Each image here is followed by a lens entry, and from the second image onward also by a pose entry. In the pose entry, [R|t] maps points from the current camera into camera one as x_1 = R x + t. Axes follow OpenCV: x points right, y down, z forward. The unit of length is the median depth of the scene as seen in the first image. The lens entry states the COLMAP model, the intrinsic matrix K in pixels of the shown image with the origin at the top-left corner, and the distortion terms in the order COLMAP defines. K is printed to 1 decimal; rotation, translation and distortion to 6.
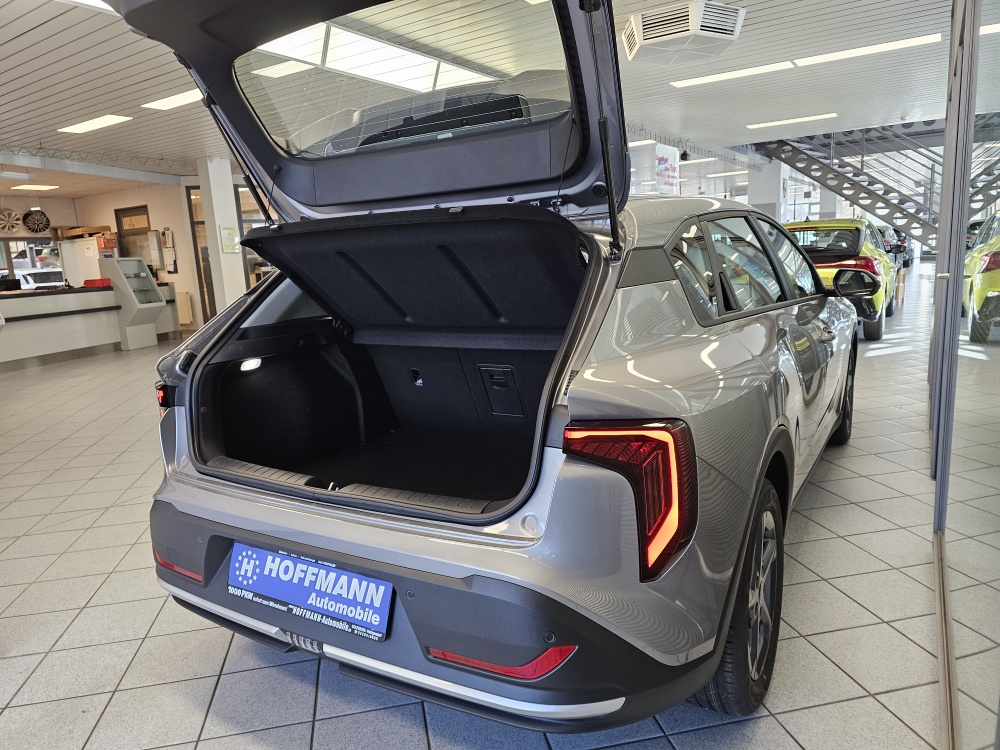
lens RADIAL K [[682.4, 0, 504.9], [0, 682.4, 373.2], [0, 0, 1]] dist [0.022980, -0.027819]
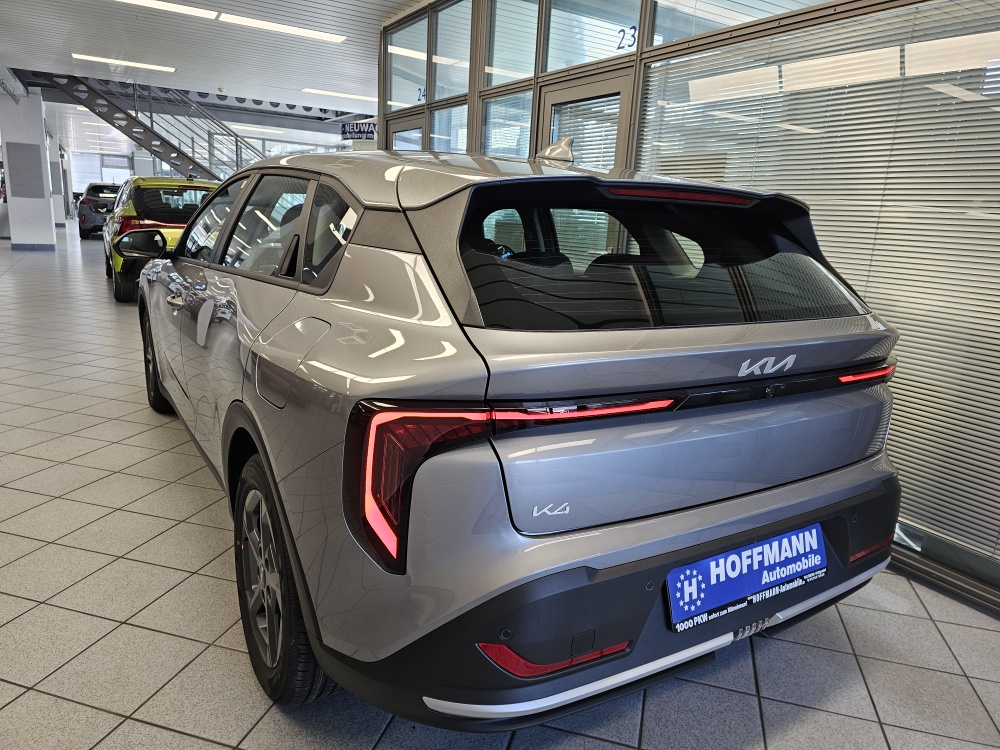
lens RADIAL K [[682.4, 0, 497.1], [0, 682.4, 368.4], [0, 0, 1]] dist [0.022980, -0.027819]
pose [[0.449578, -0.121064, 0.884999, -1.218298], [0.076645, 0.992347, 0.096814, -0.083781], [-0.889947, 0.024305, 0.455416, 0.848501]]
